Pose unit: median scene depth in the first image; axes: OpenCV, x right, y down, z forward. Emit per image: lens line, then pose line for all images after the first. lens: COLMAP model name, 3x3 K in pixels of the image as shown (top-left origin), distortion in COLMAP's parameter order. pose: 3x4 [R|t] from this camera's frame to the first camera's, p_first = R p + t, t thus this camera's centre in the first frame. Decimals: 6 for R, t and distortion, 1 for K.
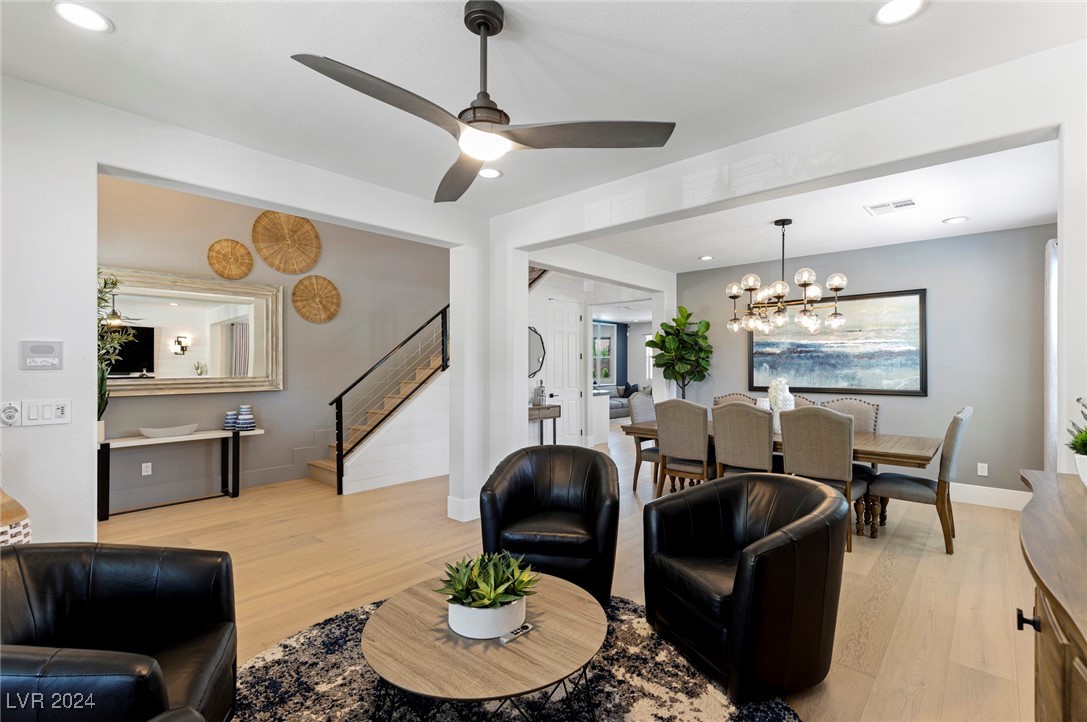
lens RADIAL K [[487.6, 0, 542.0], [0, 487.6, 369.2], [0, 0, 1]] dist [0.008674, -0.001096]
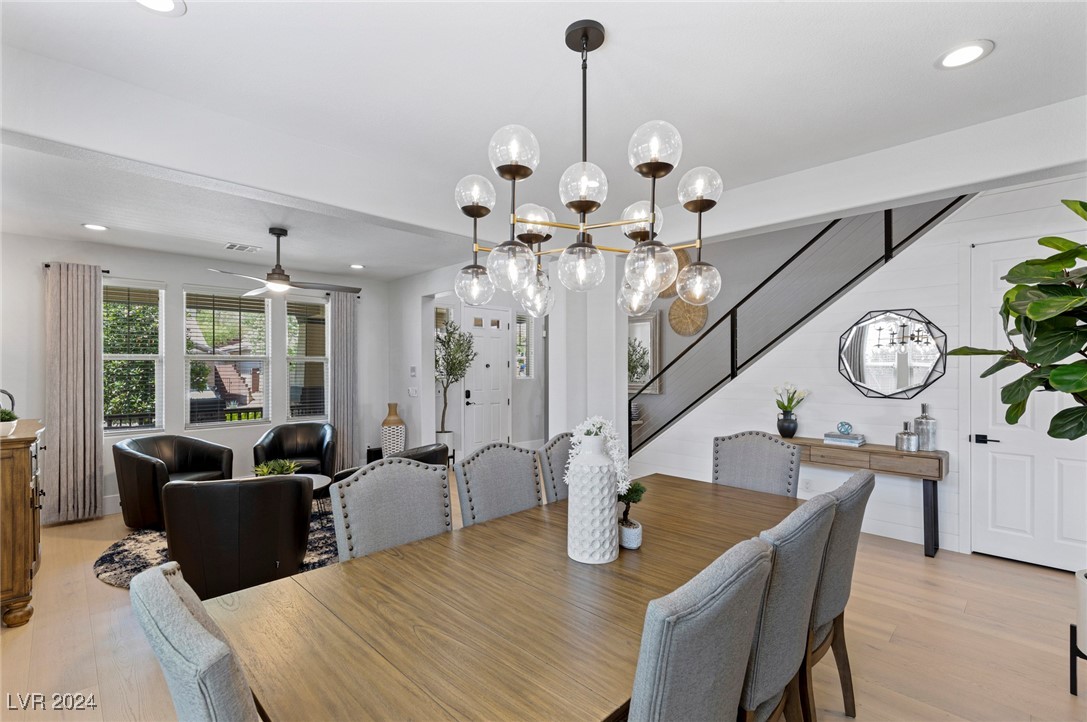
lens RADIAL K [[487.6, 0, 549.5], [0, 487.6, 364.2], [0, 0, 1]] dist [0.008674, -0.001096]
pose [[-0.049328, -0.010808, -0.998724, 0.732554], [-0.004522, 0.999934, -0.010598, -0.018538], [0.998772, 0.003993, -0.049373, 0.808366]]
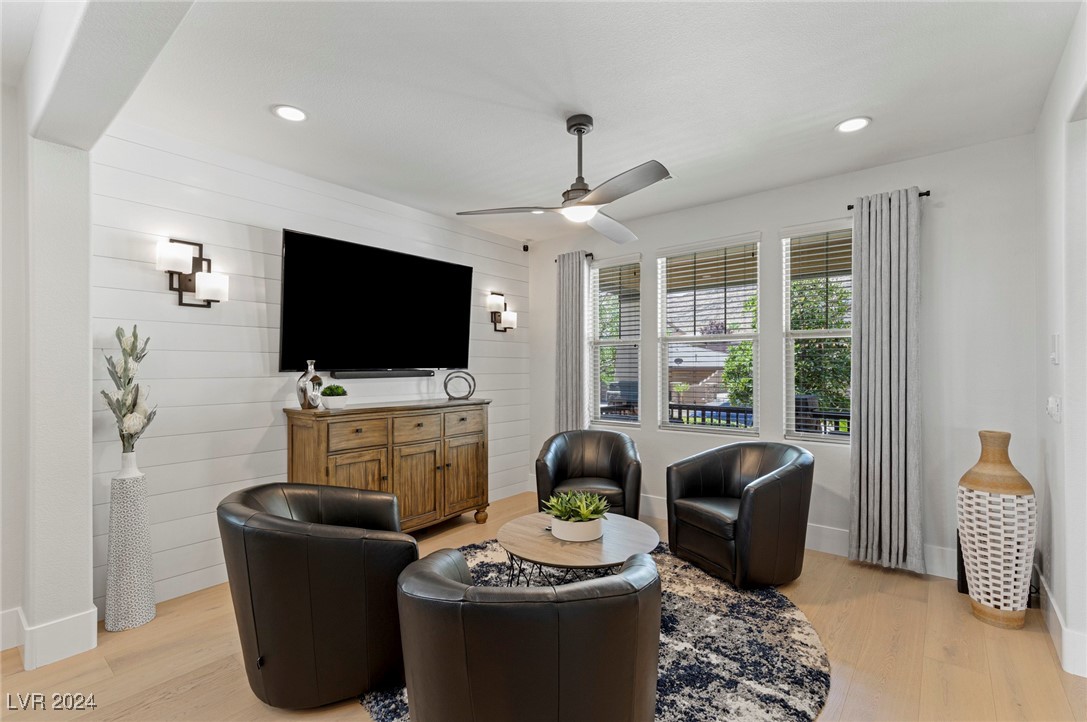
lens RADIAL K [[487.6, 0, 542.2], [0, 487.6, 365.8], [0, 0, 1]] dist [0.008674, -0.001096]
pose [[-0.998507, 0.000361, -0.054631, 0.024964], [0.000208, 0.999996, 0.002815, -0.000034], [0.054632, 0.002800, -0.998503, 0.813005]]
